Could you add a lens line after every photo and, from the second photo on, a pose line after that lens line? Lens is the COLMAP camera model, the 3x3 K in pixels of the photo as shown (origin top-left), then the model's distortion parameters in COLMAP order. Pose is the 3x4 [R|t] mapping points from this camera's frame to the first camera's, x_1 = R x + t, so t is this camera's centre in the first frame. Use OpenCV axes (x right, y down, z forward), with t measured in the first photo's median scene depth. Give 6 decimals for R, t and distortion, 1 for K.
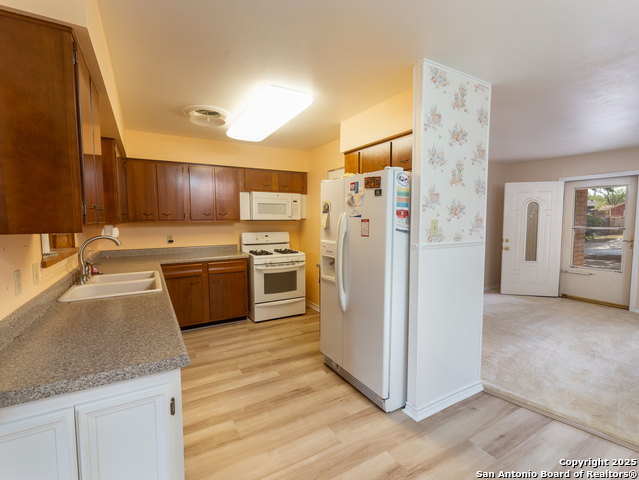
lens RADIAL K [[301.1, 0, 318.4], [0, 301.1, 240.8], [0, 0, 1]] dist [0.001660, -0.001901]
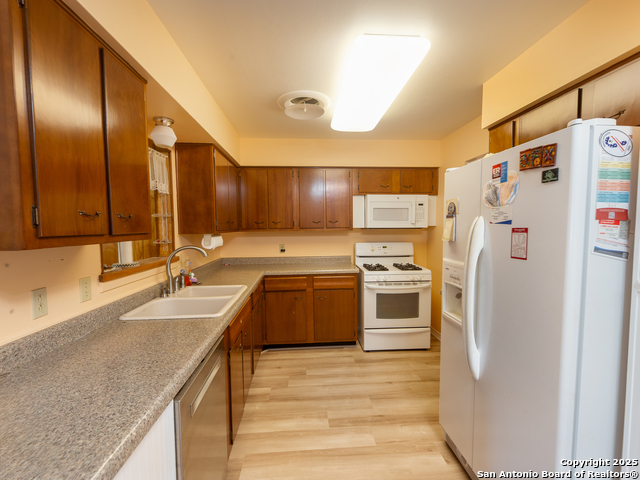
lens RADIAL K [[301.5, 0, 325.0], [0, 301.5, 245.4], [0, 0, 1]] dist [0.001660, -0.001901]
pose [[0.905844, 0.022943, -0.422989, 0.048120], [-0.027003, 0.999629, -0.003607, -0.020205], [0.422750, 0.014689, 0.906127, 0.253588]]
